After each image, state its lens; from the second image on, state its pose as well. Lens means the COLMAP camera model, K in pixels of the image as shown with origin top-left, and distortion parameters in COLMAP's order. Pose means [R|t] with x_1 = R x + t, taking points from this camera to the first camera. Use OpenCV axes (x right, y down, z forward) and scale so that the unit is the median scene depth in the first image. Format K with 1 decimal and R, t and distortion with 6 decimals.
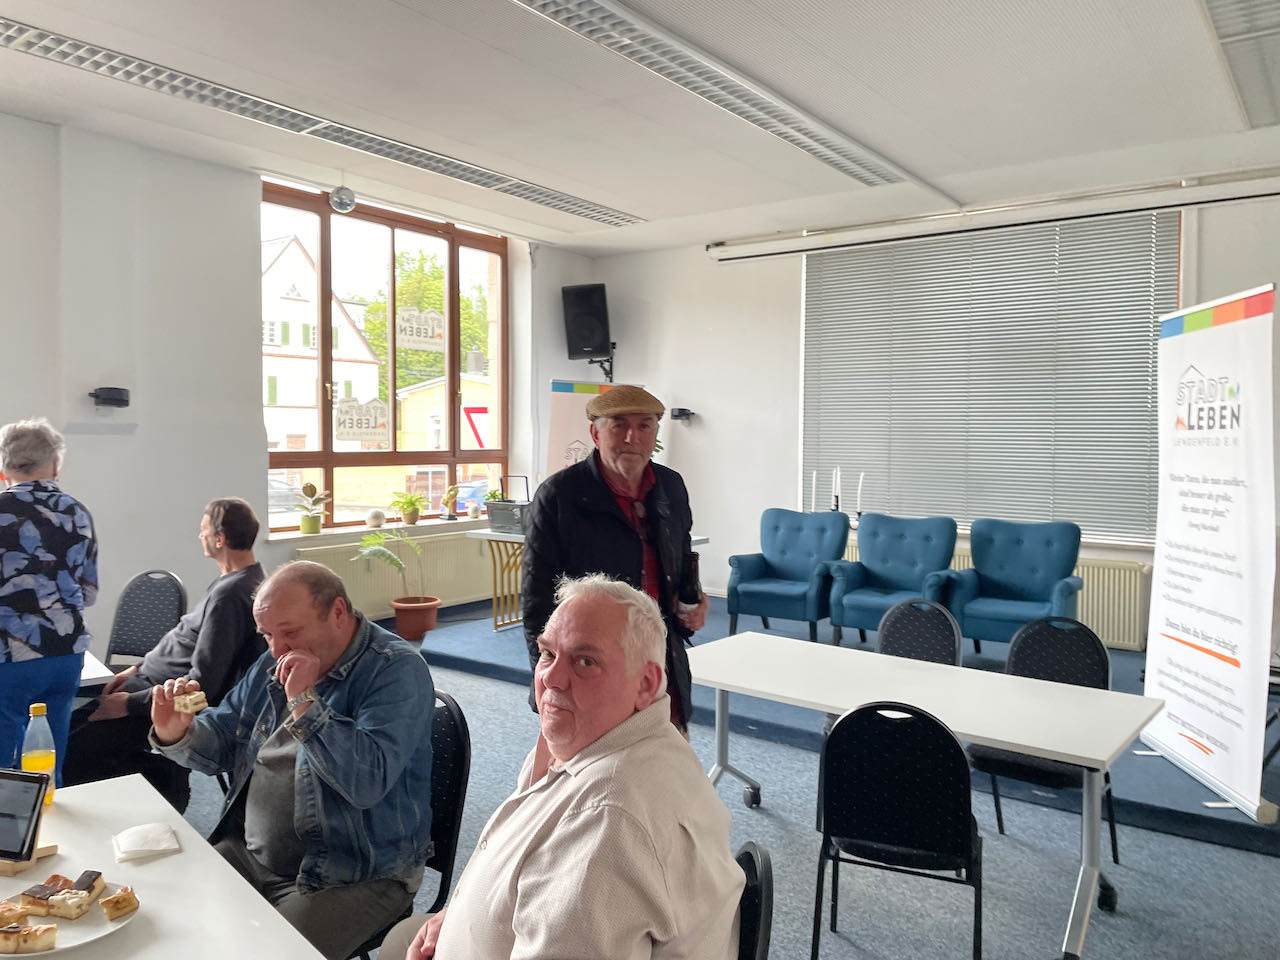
lens RADIAL K [[932.1, 0, 640.0], [0, 932.1, 480.0], [0, 0, 1]] dist [0.012048, 0.001491]
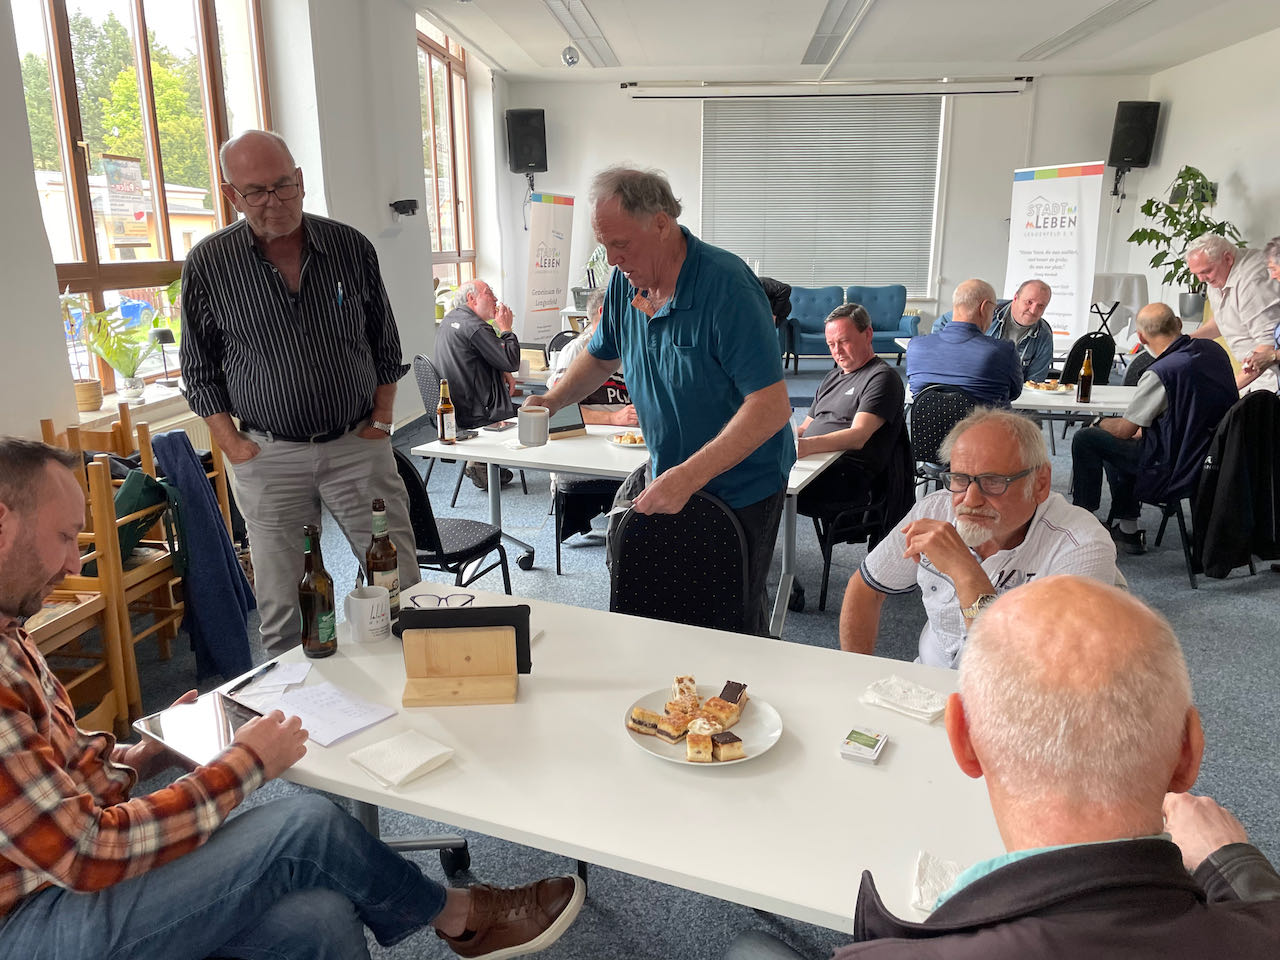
lens RADIAL K [[932.1, 0, 640.0], [0, 932.1, 480.0], [0, 0, 1]] dist [0.012048, 0.001491]
pose [[0.842499, -0.138123, 0.520690, -1.320305], [0.032338, 0.977795, 0.207054, 0.034889], [-0.537727, -0.157605, 0.828257, -0.343966]]
